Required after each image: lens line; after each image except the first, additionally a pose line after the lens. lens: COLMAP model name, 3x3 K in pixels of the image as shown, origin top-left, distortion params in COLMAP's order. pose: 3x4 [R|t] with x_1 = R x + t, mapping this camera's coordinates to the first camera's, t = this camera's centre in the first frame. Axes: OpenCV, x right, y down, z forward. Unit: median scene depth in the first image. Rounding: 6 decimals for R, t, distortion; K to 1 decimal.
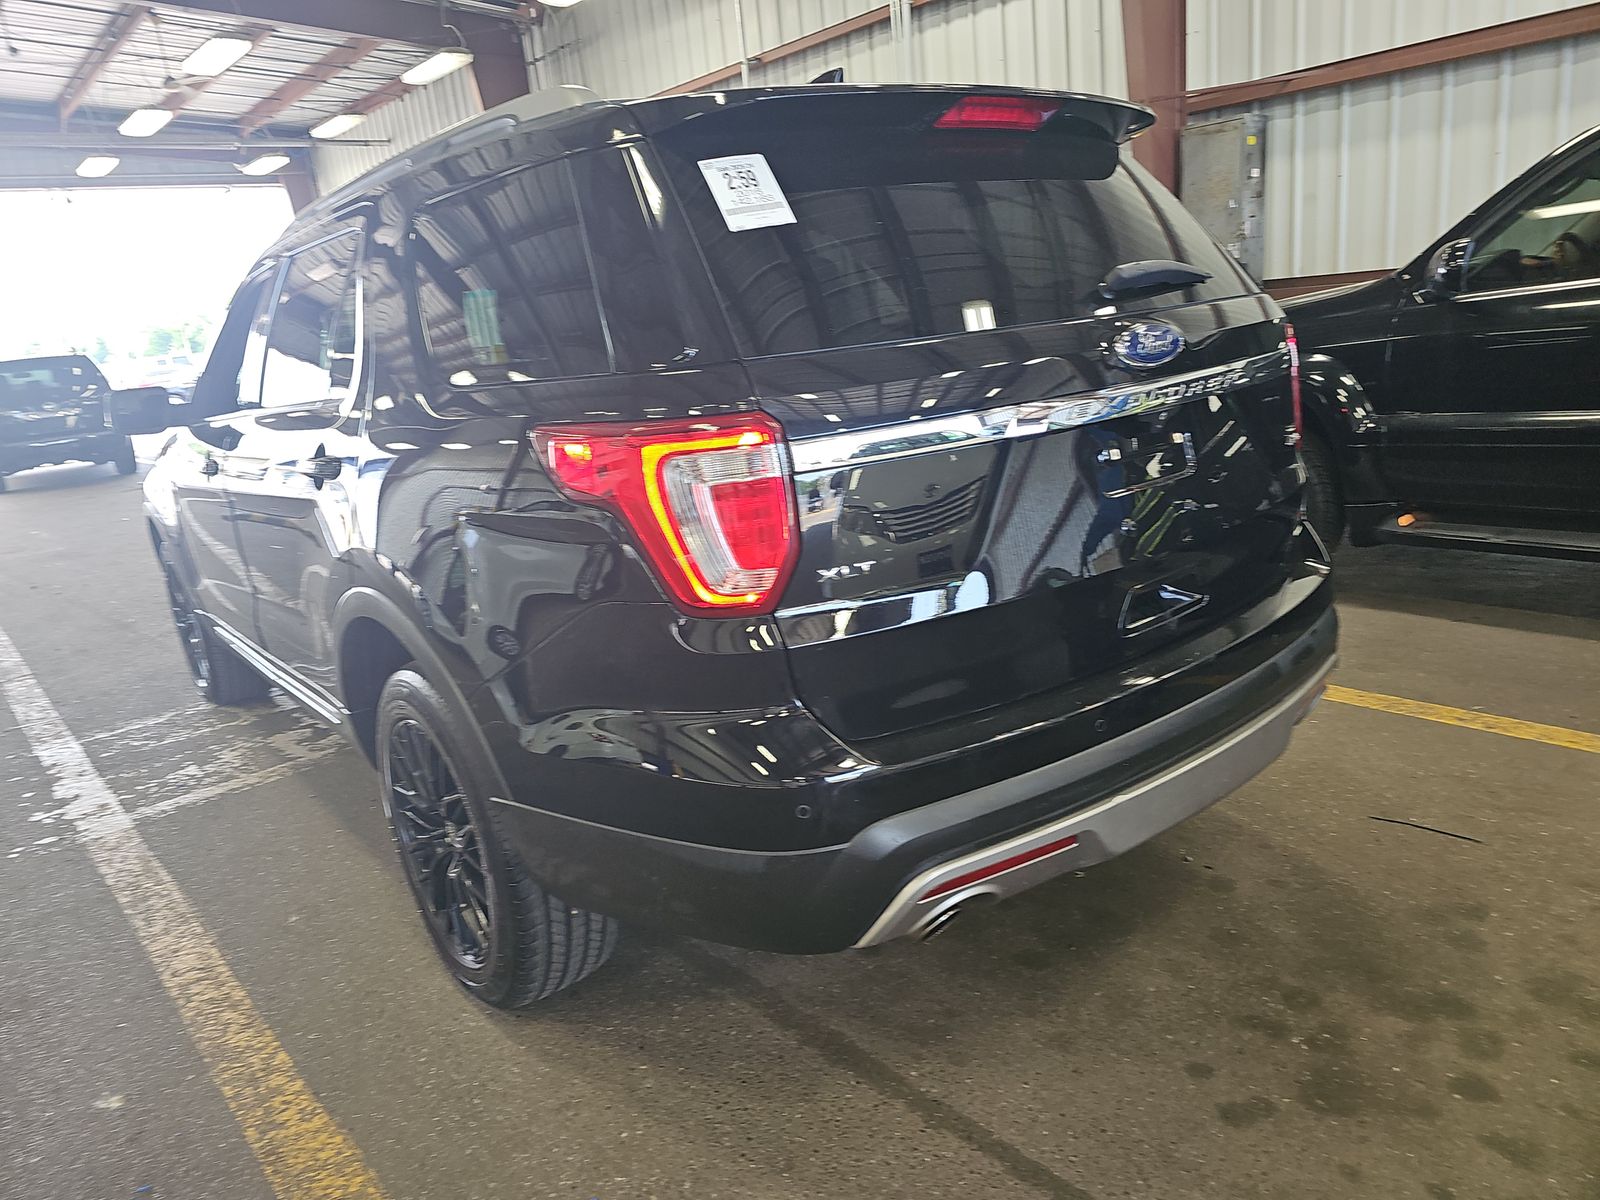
lens RADIAL K [[1077.9, 0, 798.2], [0, 1077.9, 605.5], [0, 0, 1]] dist [0.000290, 0.001518]
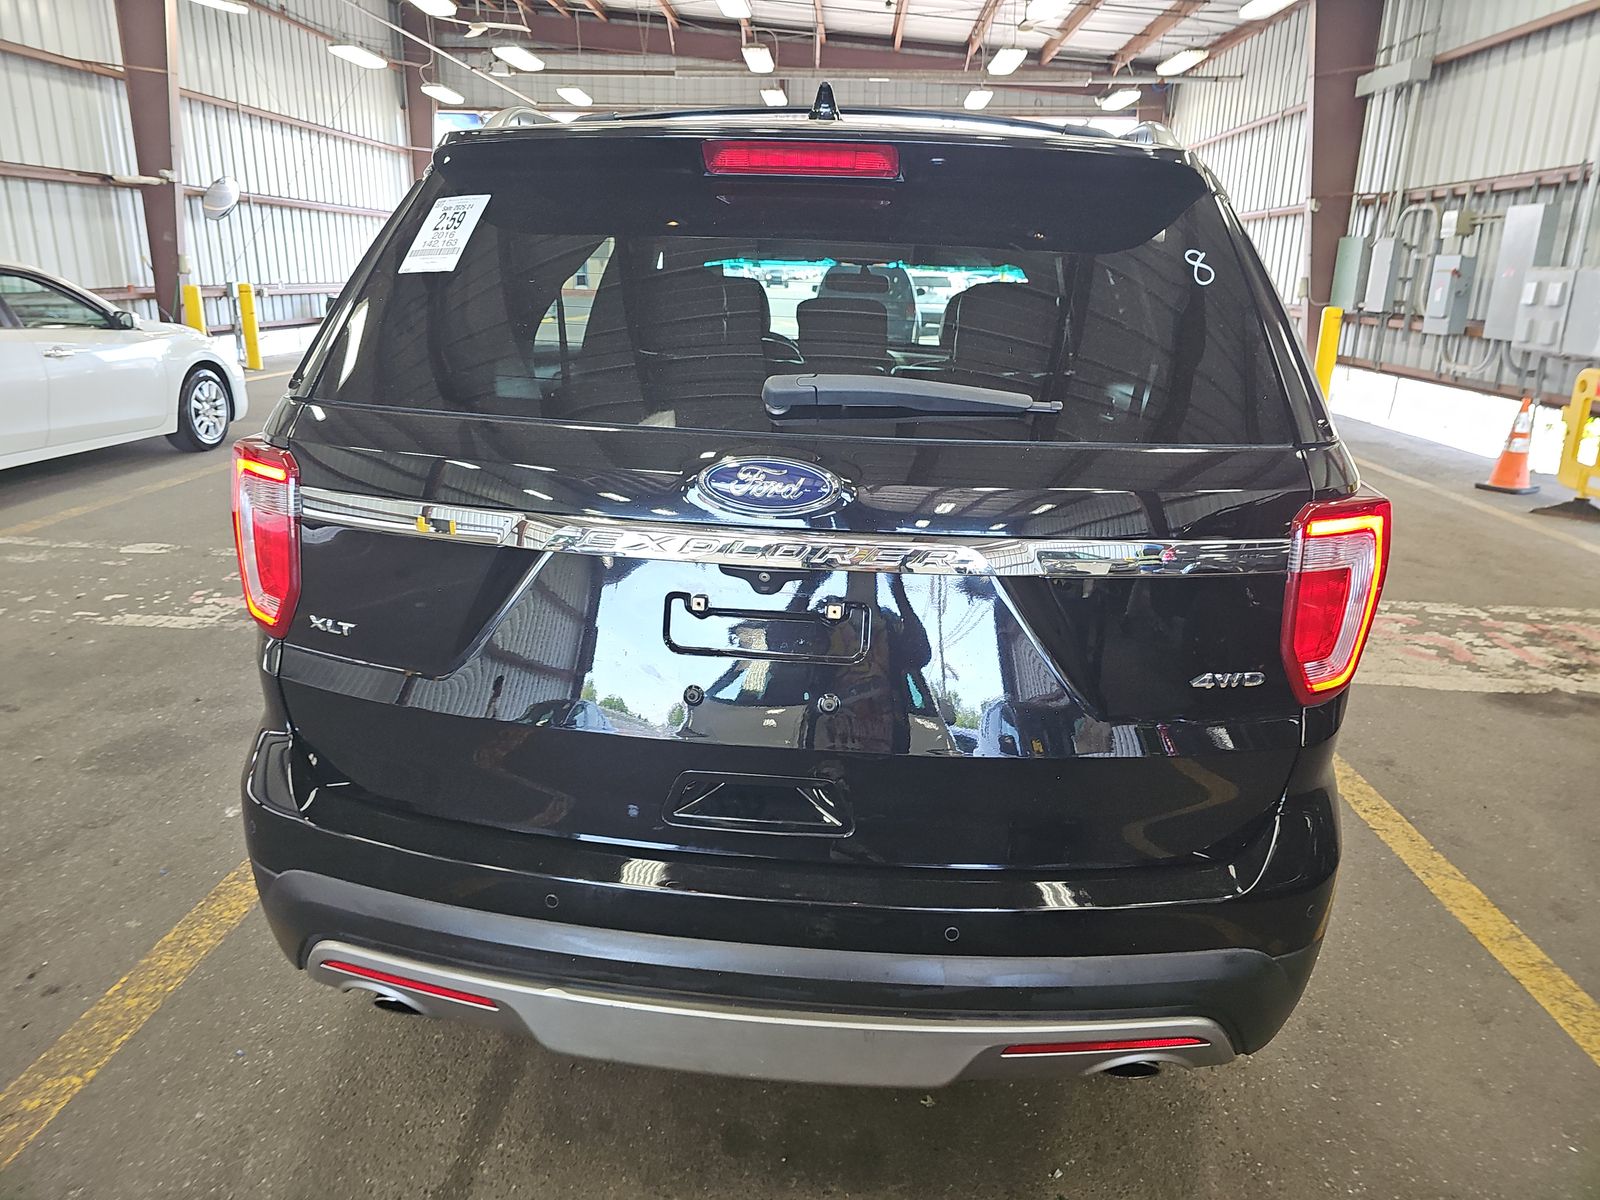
lens RADIAL K [[1086.5, 0, 809.1], [0, 1086.5, 599.8], [0, 0, 1]] dist [-0.004166, -0.004572]
pose [[0.699332, 0.314160, -0.642058, 0.406558], [-0.279397, 0.946918, 0.159008, -0.138524], [0.657930, 0.068189, 0.749986, 0.218375]]
